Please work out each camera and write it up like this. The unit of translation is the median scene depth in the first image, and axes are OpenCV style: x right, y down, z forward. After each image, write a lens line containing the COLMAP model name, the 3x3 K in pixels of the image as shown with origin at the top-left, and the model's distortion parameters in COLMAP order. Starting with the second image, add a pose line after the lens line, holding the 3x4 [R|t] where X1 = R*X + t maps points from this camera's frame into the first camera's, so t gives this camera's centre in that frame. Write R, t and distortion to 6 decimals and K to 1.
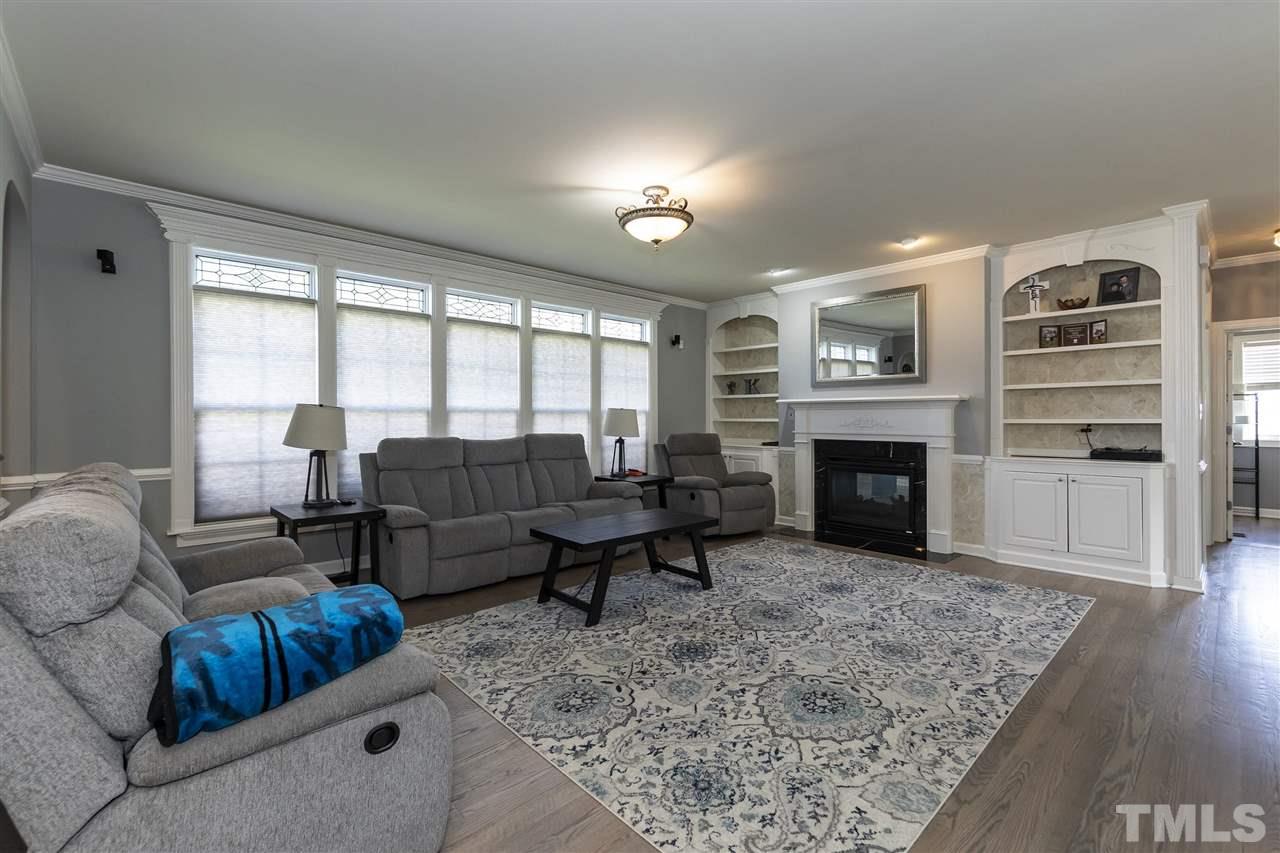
lens RADIAL K [[561.6, 0, 631.3], [0, 561.6, 418.0], [0, 0, 1]] dist [-0.006632, 0.000961]
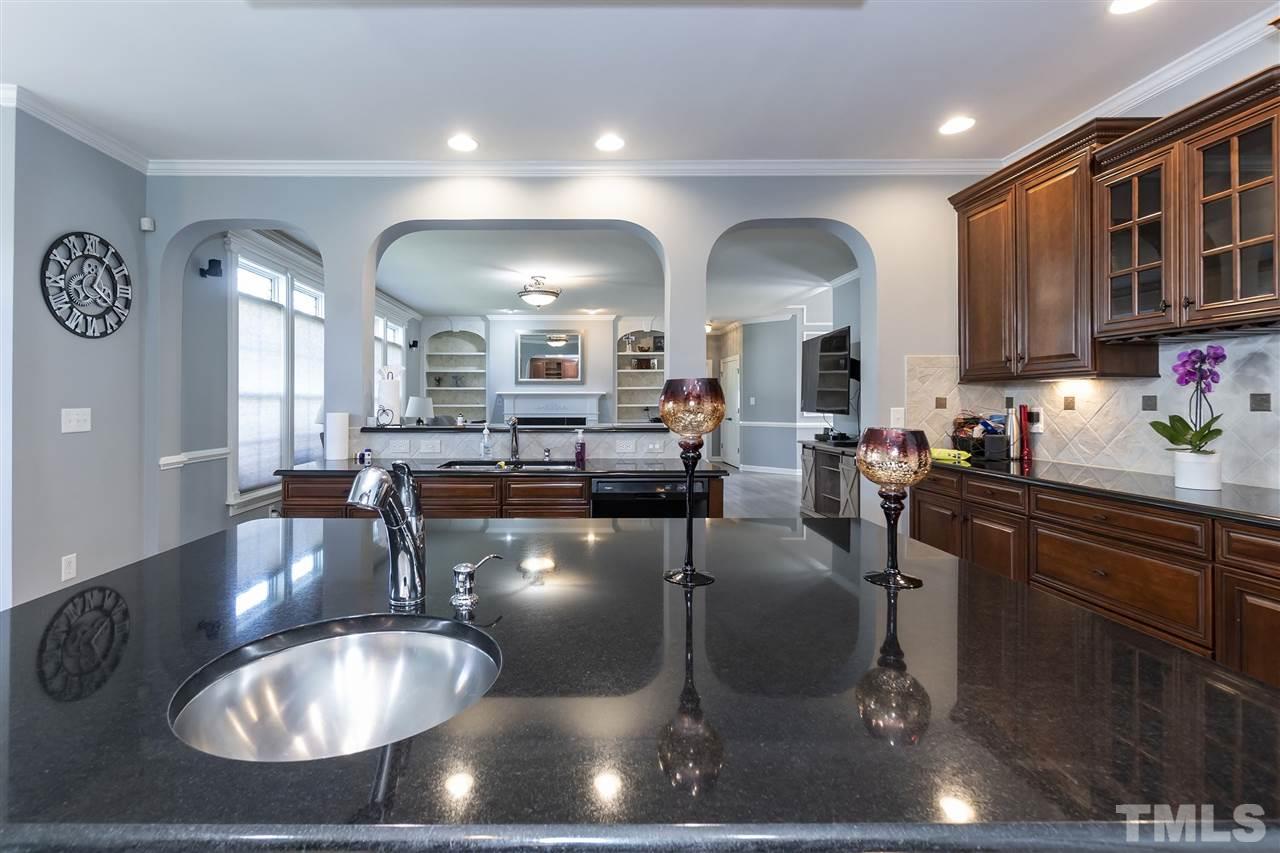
lens RADIAL K [[561.6, 0, 585.1], [0, 561.6, 401.3], [0, 0, 1]] dist [-0.006632, 0.000961]
pose [[0.670087, 0.003011, 0.742277, -0.975449], [0.002260, 0.999979, -0.006097, 0.002472], [-0.742279, 0.005763, 0.670066, -0.258812]]
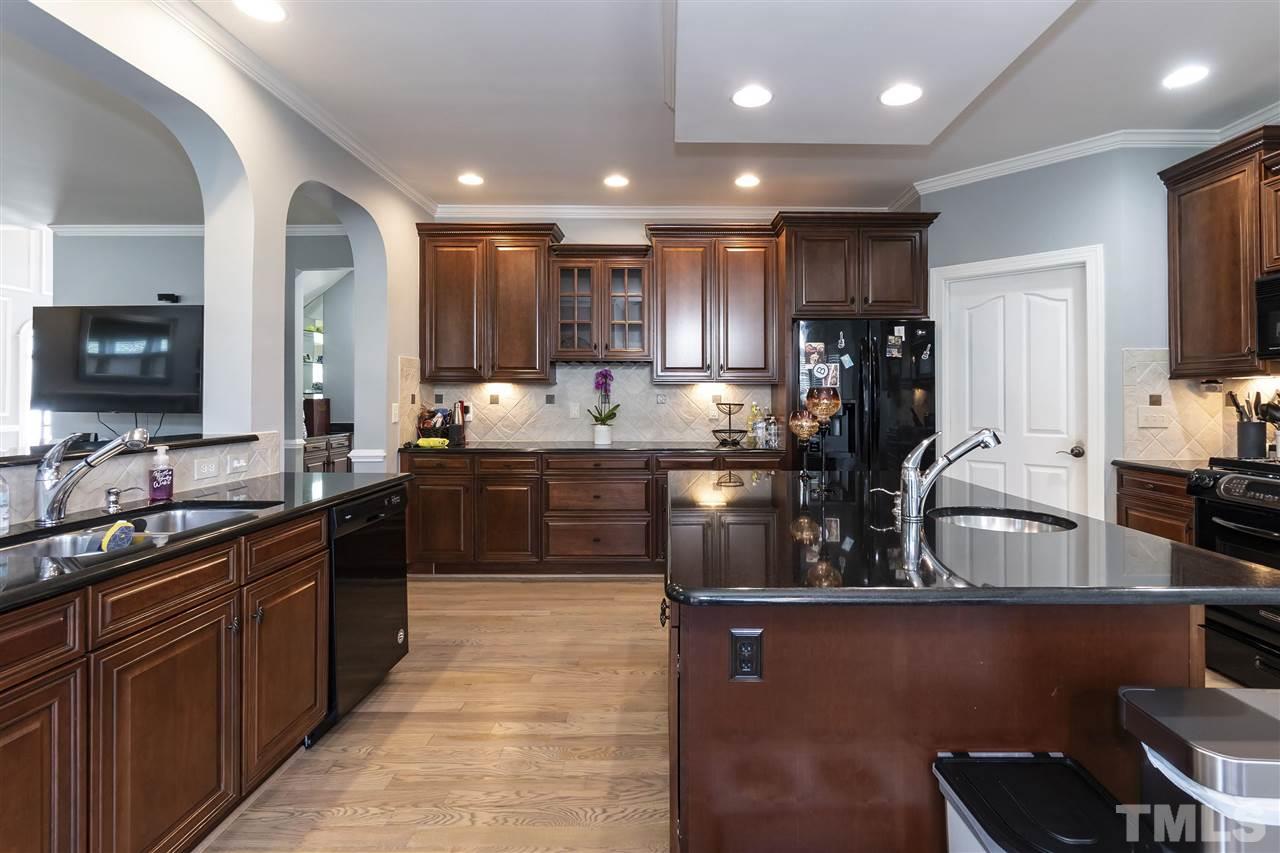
lens RADIAL K [[616.6, 0, 673.4], [0, 616.6, 393.7], [0, 0, 1]] dist [-0.007758, -0.000031]
pose [[-0.738862, 0.005730, 0.673832, -1.033400], [0.003085, 0.999982, -0.005120, -0.001547], [-0.673850, -0.001704, -0.738866, 0.350556]]
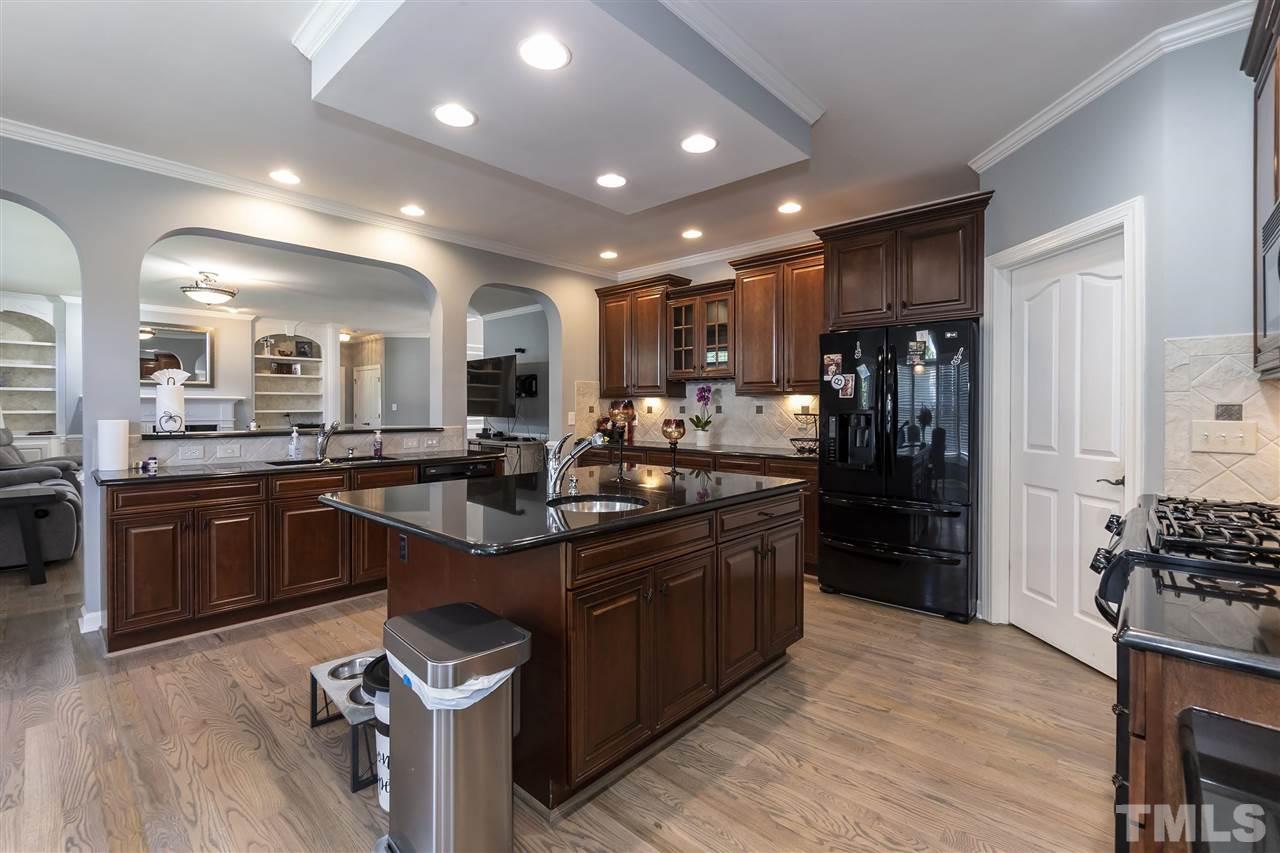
lens RADIAL K [[561.6, 0, 625.5], [0, 561.6, 413.2], [0, 0, 1]] dist [-0.006632, 0.000961]
pose [[-0.068757, -0.006198, 0.997614, -1.396395], [0.002396, 0.999977, 0.006378, 0.001267], [-0.997631, 0.002829, -0.068741, -0.090272]]
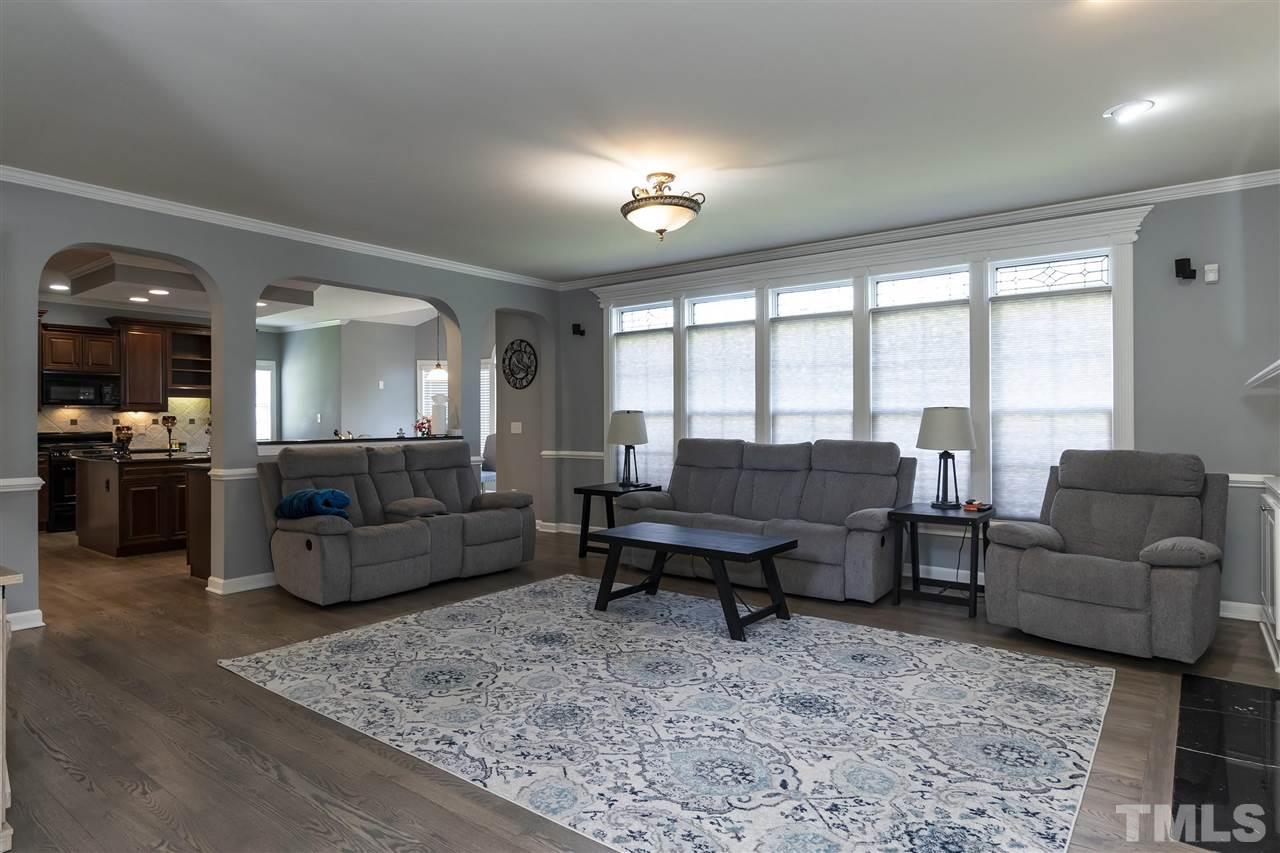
lens RADIAL K [[716.6, 0, 630.4], [0, 716.6, 418.7], [0, 0, 1]] dist [-0.001765, -0.000620]
pose [[0.166641, 0.000418, -0.986018, 1.005528], [0.000136, 1.000000, 0.000447, -0.005204], [0.986018, -0.000209, 0.166641, 0.626260]]
